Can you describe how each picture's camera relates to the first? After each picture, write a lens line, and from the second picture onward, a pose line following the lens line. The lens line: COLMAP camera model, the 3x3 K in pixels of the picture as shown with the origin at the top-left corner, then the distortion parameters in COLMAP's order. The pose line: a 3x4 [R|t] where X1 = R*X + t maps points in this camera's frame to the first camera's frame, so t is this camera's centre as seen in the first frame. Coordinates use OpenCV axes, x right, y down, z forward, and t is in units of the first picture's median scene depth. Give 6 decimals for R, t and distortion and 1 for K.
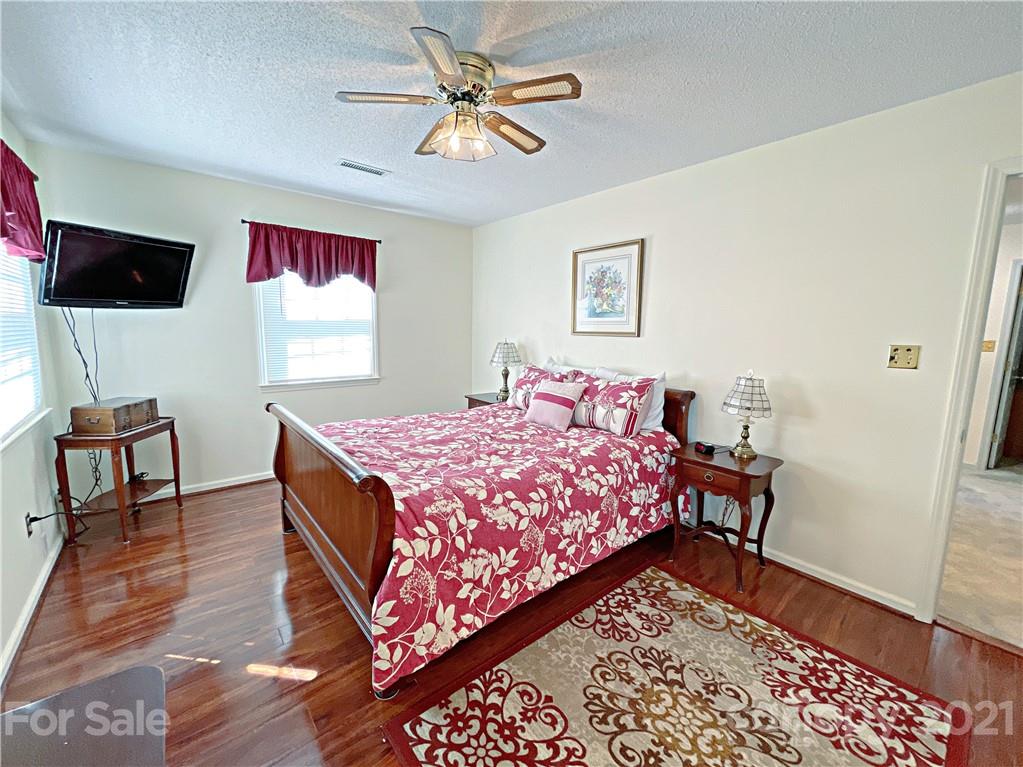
lens RADIAL K [[414.8, 0, 513.9], [0, 414.8, 382.5], [0, 0, 1]] dist [-0.001147, -0.000223]
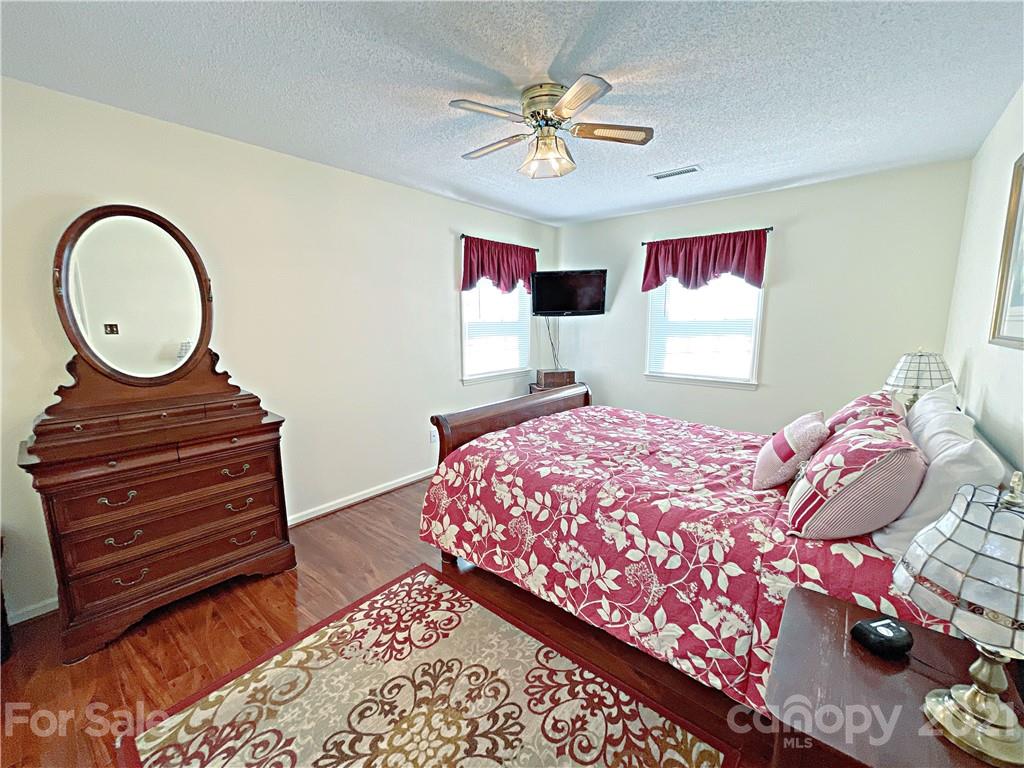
lens RADIAL K [[407.6, 0, 514.7], [0, 407.6, 382.5], [0, 0, 1]] dist [-0.000912, 0.000087]
pose [[0.180078, 0.133261, -0.974584, 0.887227], [-0.127677, 0.985566, 0.111171, -0.092331], [0.975331, 0.104413, 0.194493, 0.666255]]
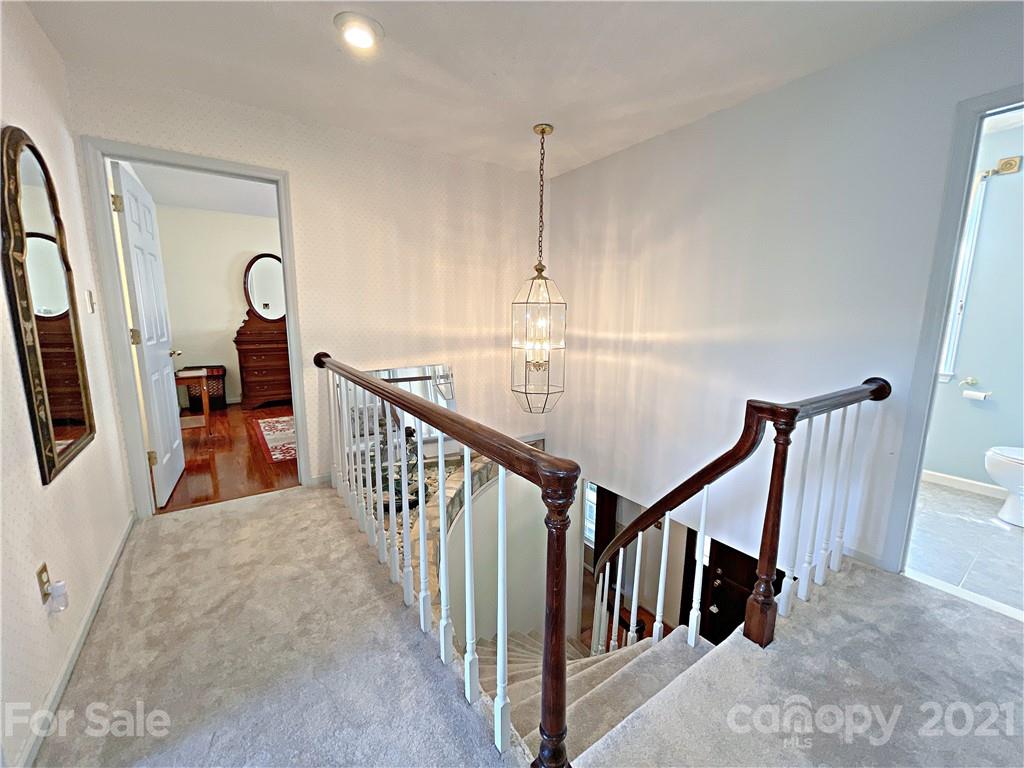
lens RADIAL K [[407.6, 0, 514.7], [0, 407.6, 382.5], [0, 0, 1]] dist [-0.000912, 0.000087]
pose [[-0.075186, 0.143677, -0.986764, 1.468802], [-0.141805, 0.977968, 0.153201, -0.092662], [0.987035, 0.151447, -0.053156, 1.111096]]
